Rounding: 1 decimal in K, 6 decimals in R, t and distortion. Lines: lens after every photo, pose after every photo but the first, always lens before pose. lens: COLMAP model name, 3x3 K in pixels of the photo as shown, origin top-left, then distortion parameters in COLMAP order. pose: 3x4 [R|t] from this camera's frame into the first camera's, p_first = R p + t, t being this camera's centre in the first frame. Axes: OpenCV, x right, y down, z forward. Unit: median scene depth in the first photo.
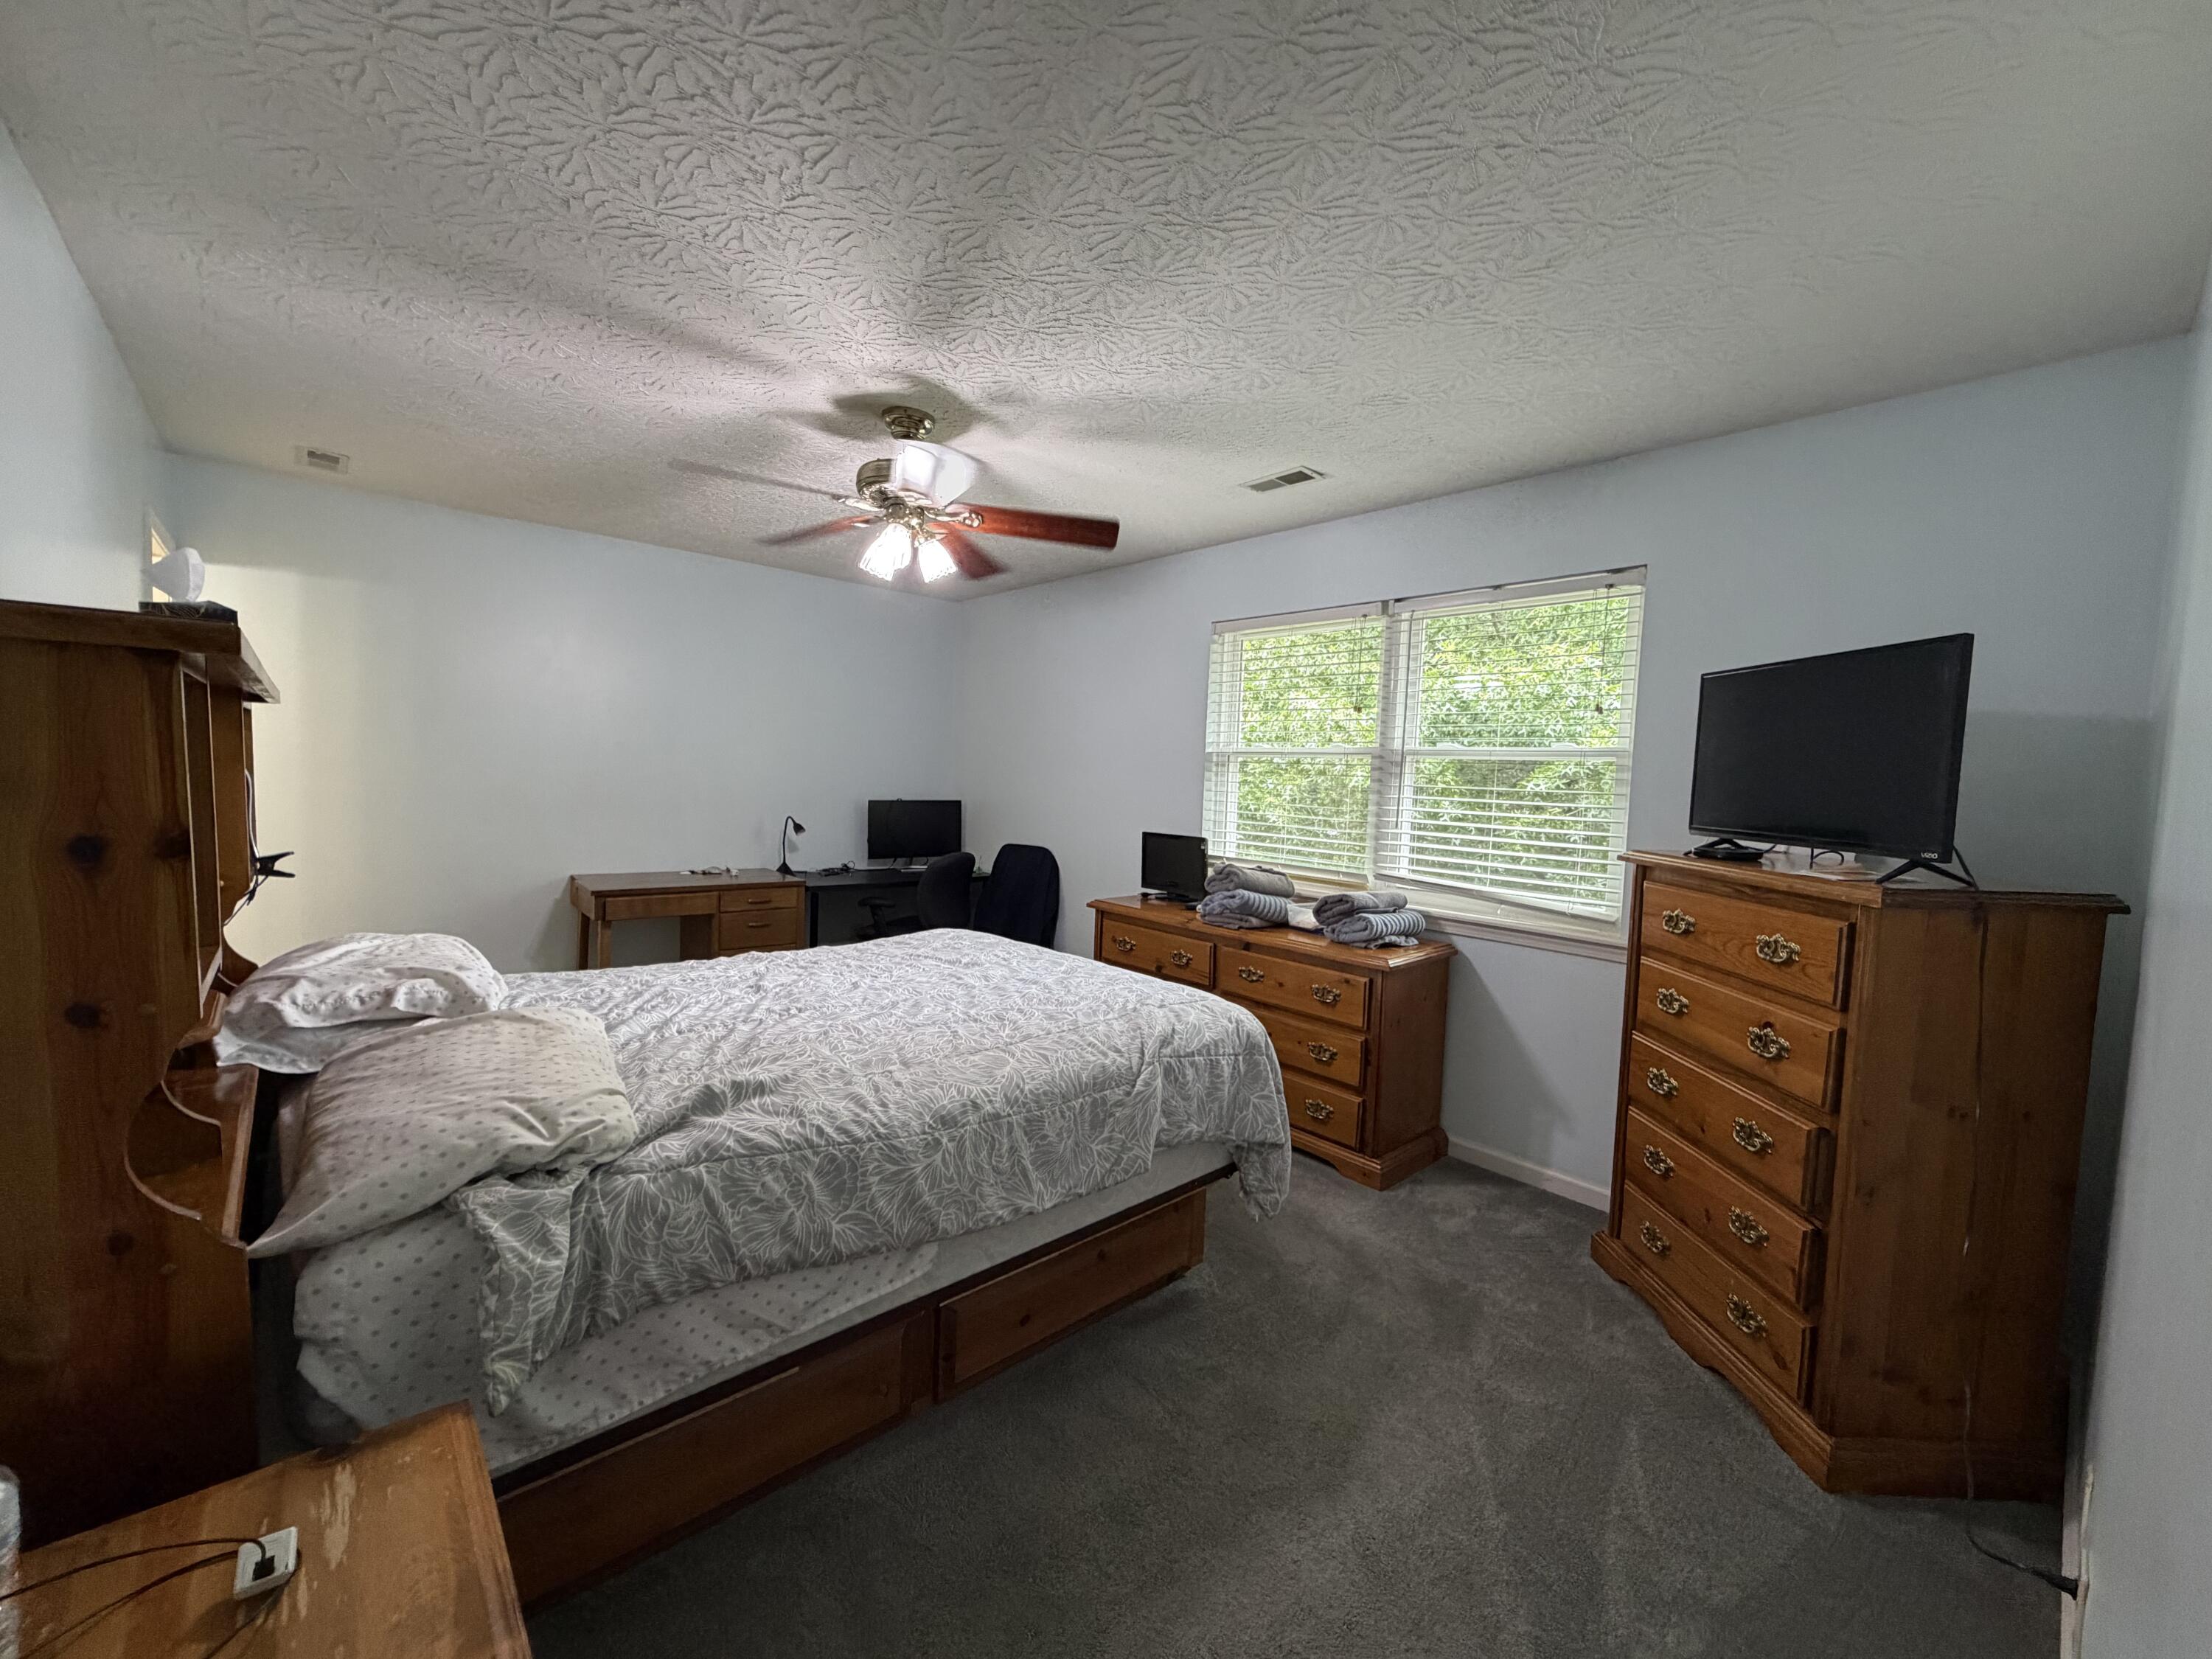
lens RADIAL K [[880.8, 0, 1106.8], [0, 880.8, 834.3], [0, 0, 1]] dist [-0.000080, -0.000476]
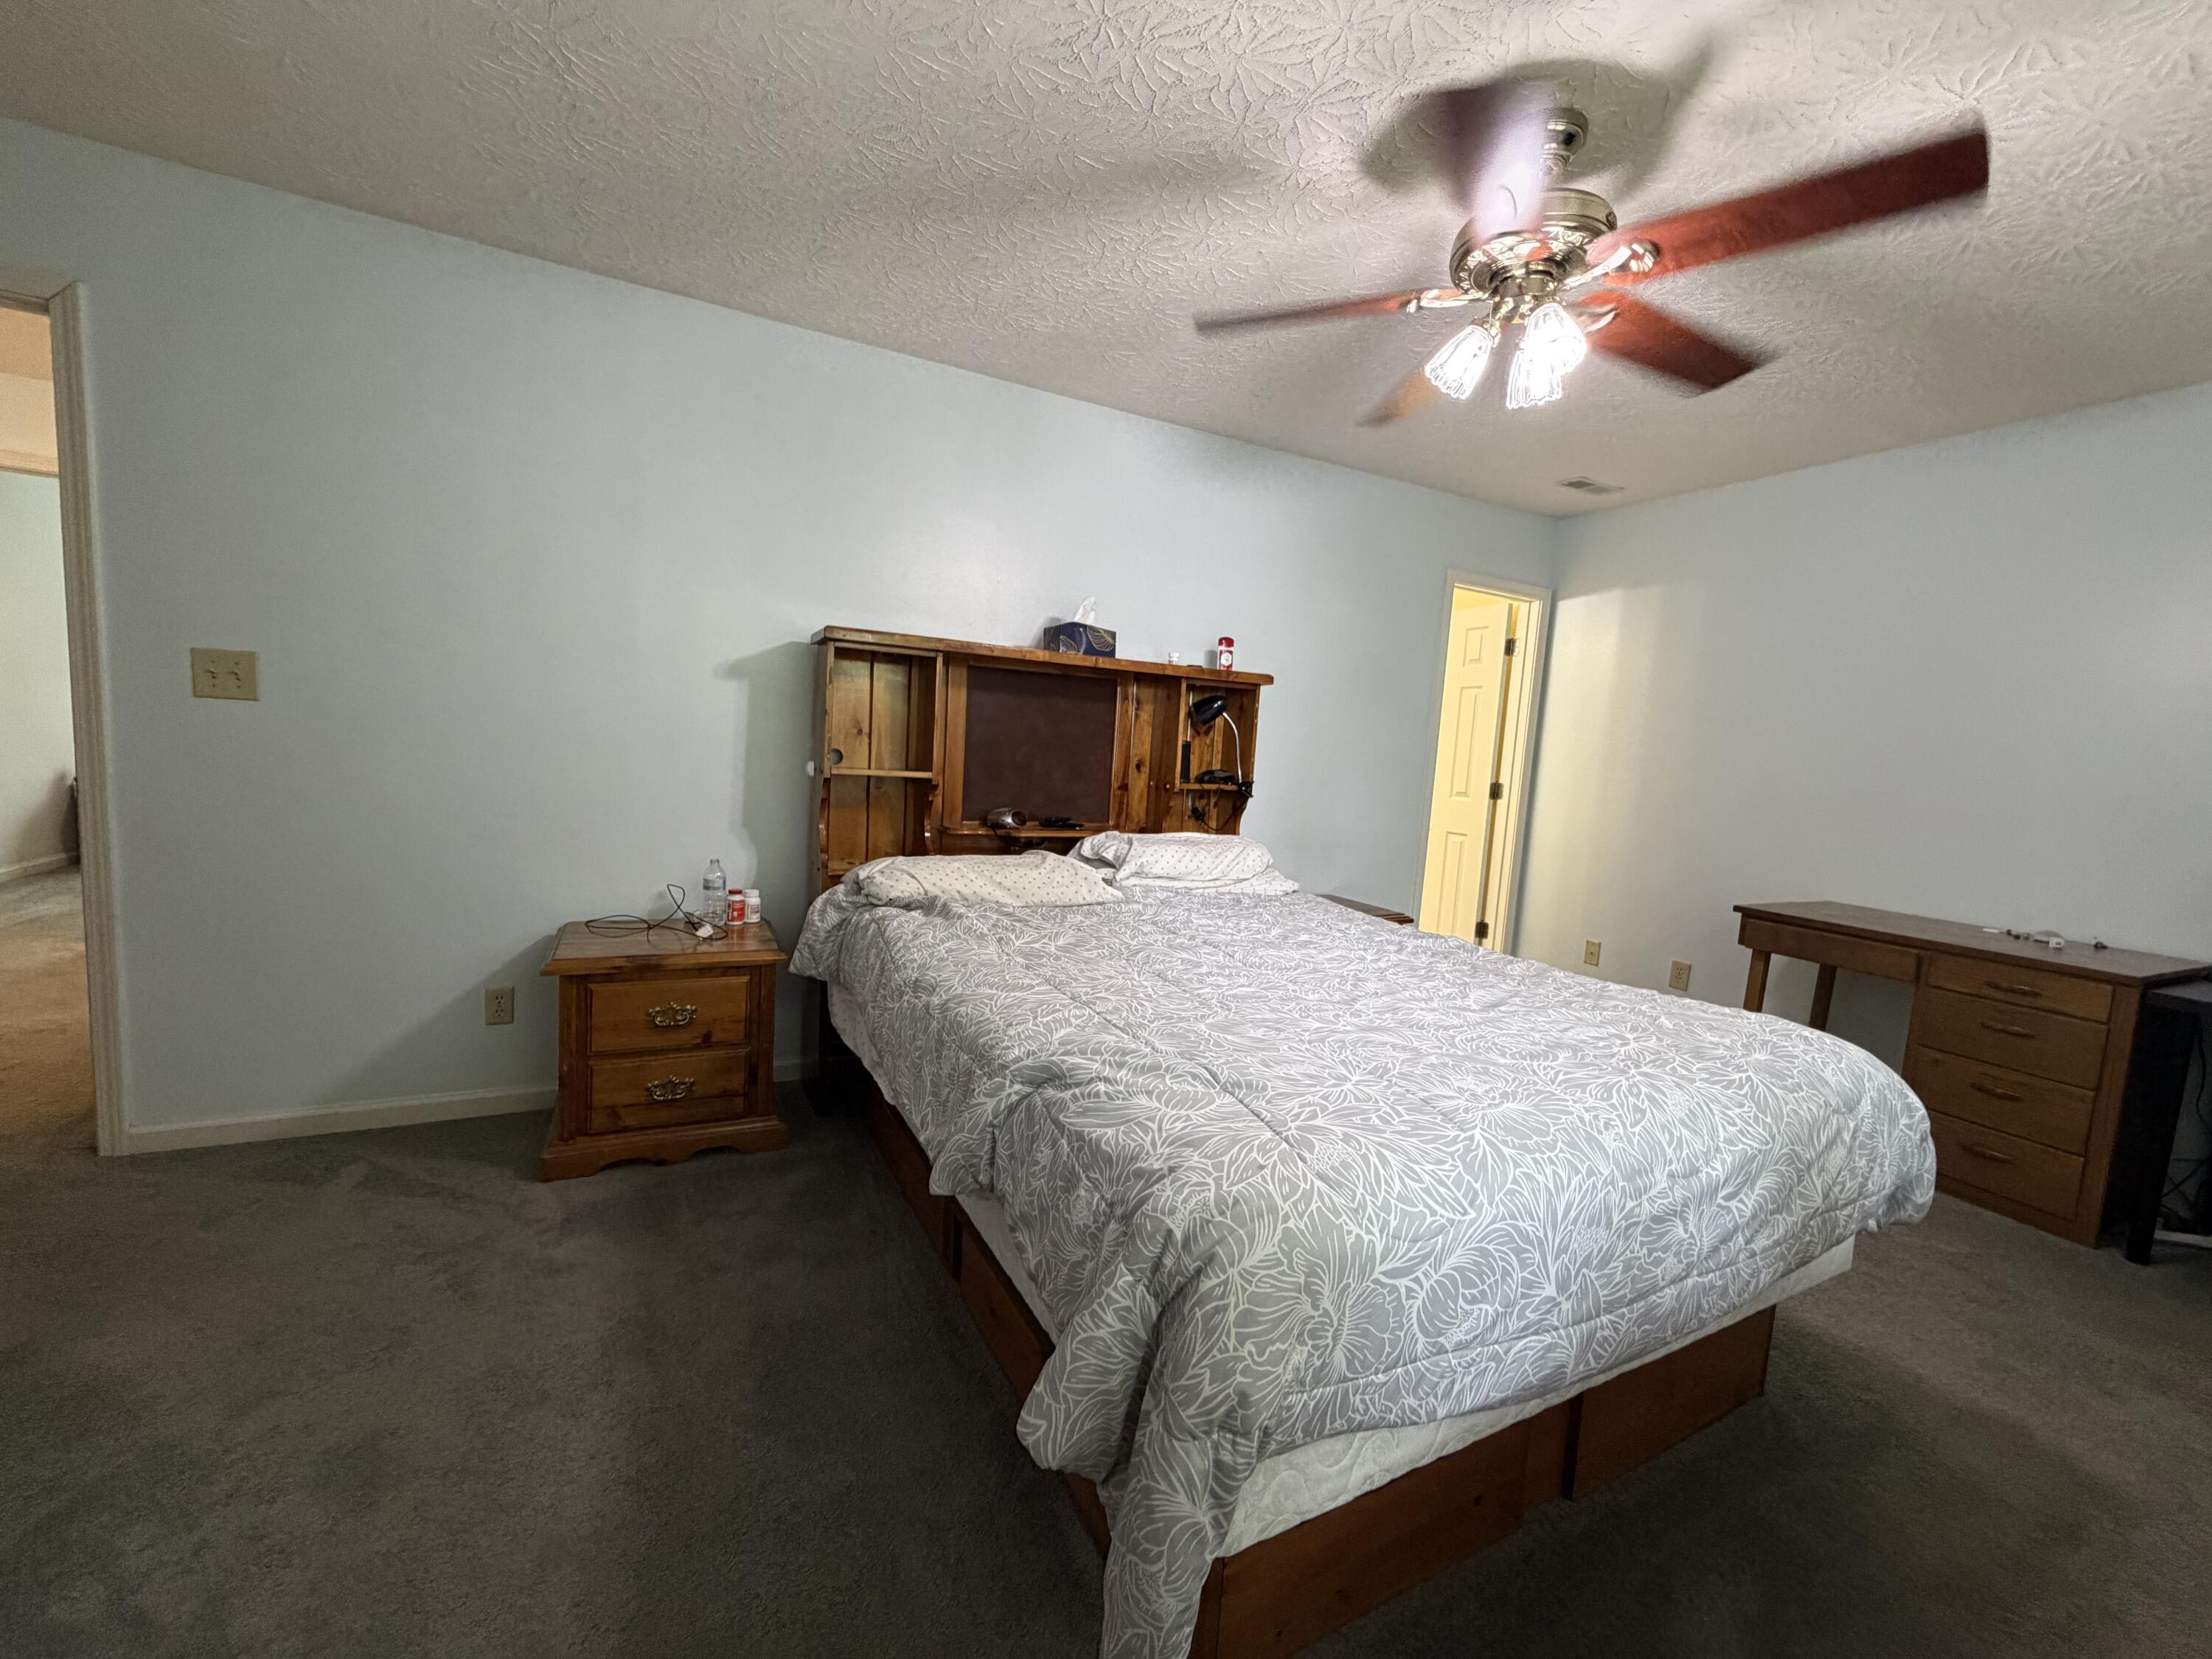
lens RADIAL K [[880.8, 0, 1104.2], [0, 880.8, 840.1], [0, 0, 1]] dist [-0.000080, -0.000476]
pose [[-0.243471, 0.046729, -0.968782, 0.623239], [-0.138613, 0.986910, 0.082439, 0.035793], [0.959952, 0.154357, -0.233807, 1.182608]]
